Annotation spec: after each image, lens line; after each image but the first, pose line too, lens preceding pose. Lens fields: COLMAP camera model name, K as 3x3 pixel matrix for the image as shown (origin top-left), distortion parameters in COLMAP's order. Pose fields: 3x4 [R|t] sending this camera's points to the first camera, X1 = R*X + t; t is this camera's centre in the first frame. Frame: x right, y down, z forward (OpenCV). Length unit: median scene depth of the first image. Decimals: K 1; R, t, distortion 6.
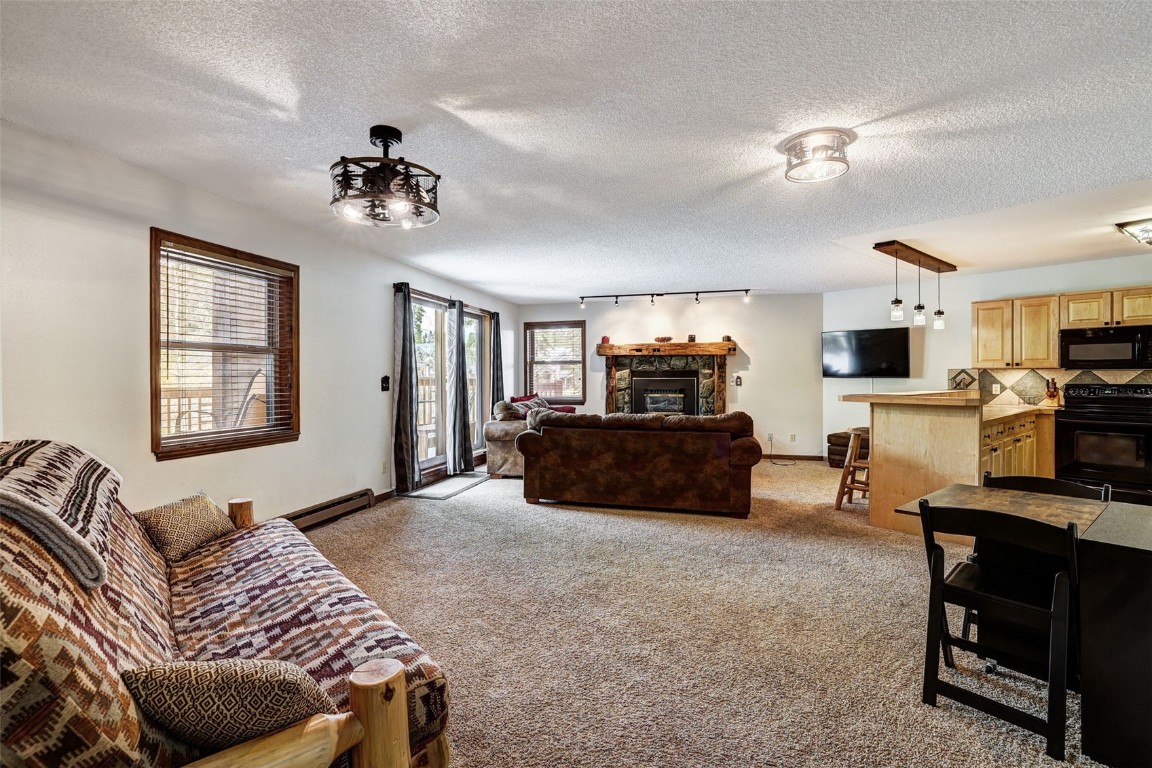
lens RADIAL K [[537.1, 0, 576.0], [0, 537.1, 384.0], [0, 0, 1]] dist [0.011896, 0.000693]
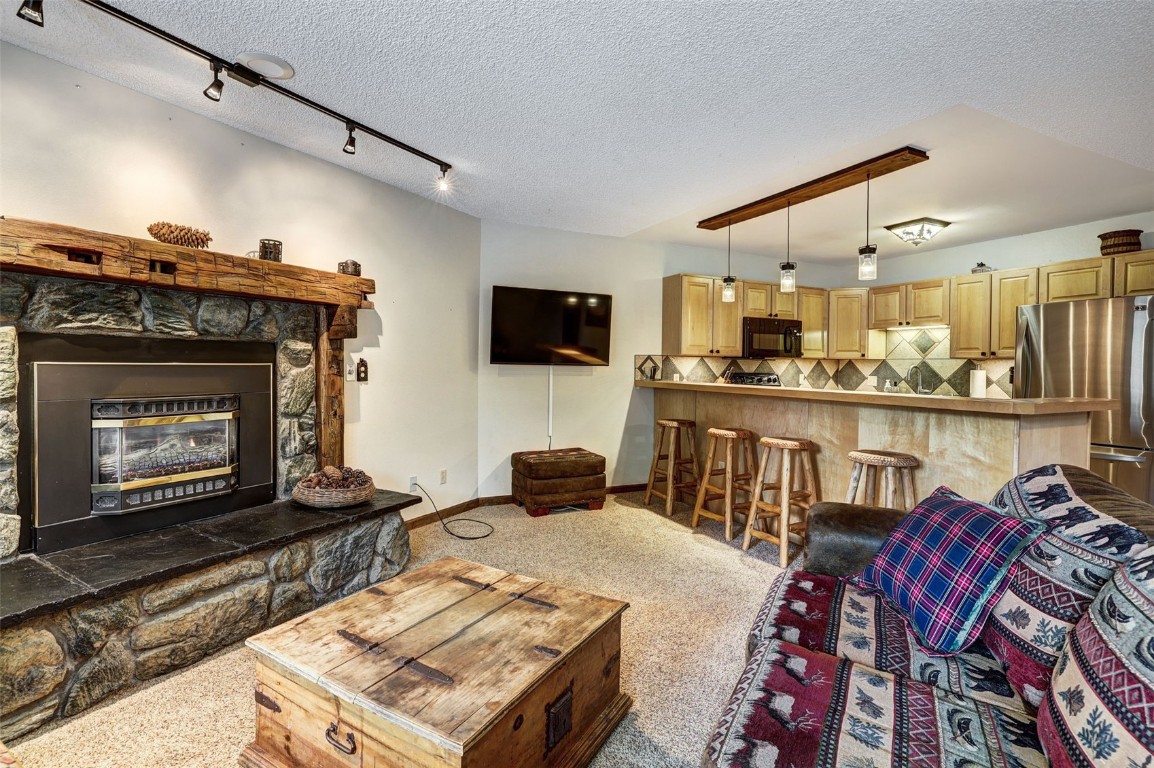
lens RADIAL K [[541.7, 0, 591.9], [0, 541.7, 368.9], [0, 0, 1]] dist [-0.001910, 0.000306]
pose [[0.248163, -0.005926, 0.968700, -0.103476], [0.000358, 0.999982, 0.006026, -0.012936], [-0.968718, -0.001148, 0.248161, 0.966291]]
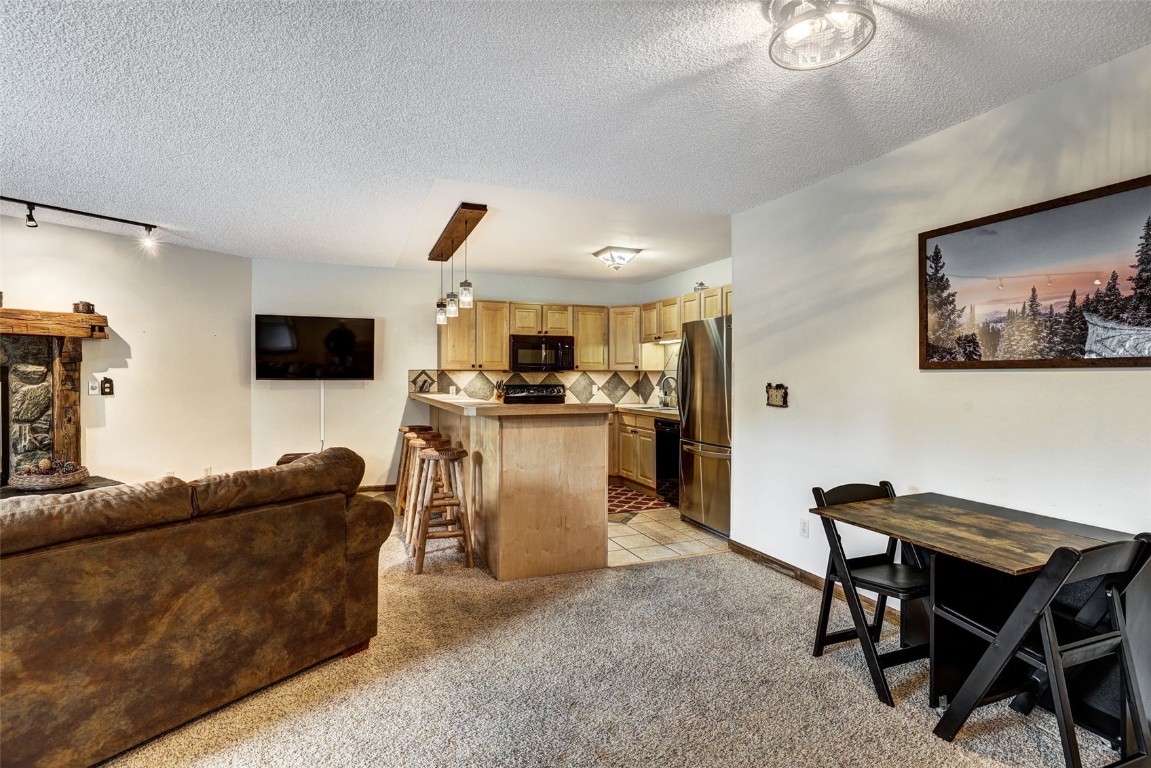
lens RADIAL K [[558.6, 0, 581.0], [0, 558.6, 376.3], [0, 0, 1]] dist [-0.031402, 0.018304]
pose [[0.321027, -0.000667, 0.947070, -0.106005], [0.012357, 0.999918, -0.003485, -0.011128], [-0.946989, 0.012822, 0.321009, 0.483864]]
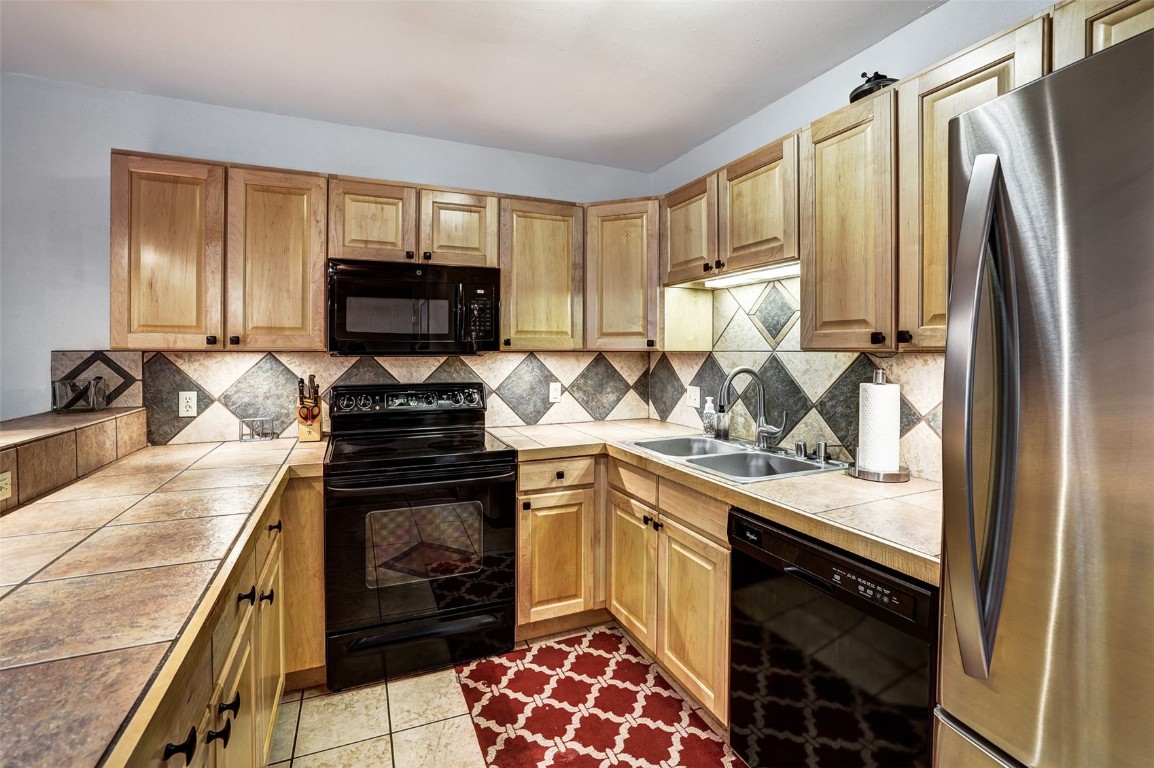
lens RADIAL K [[515.2, 0, 572.5], [0, 515.2, 348.4], [0, 0, 1]] dist [-0.047547, 0.020238]
pose [[0.305163, 0.004007, 0.952292, 0.547886], [0.011737, 0.999899, -0.007968, -0.025043], [-0.952228, 0.013609, 0.305085, 0.665654]]
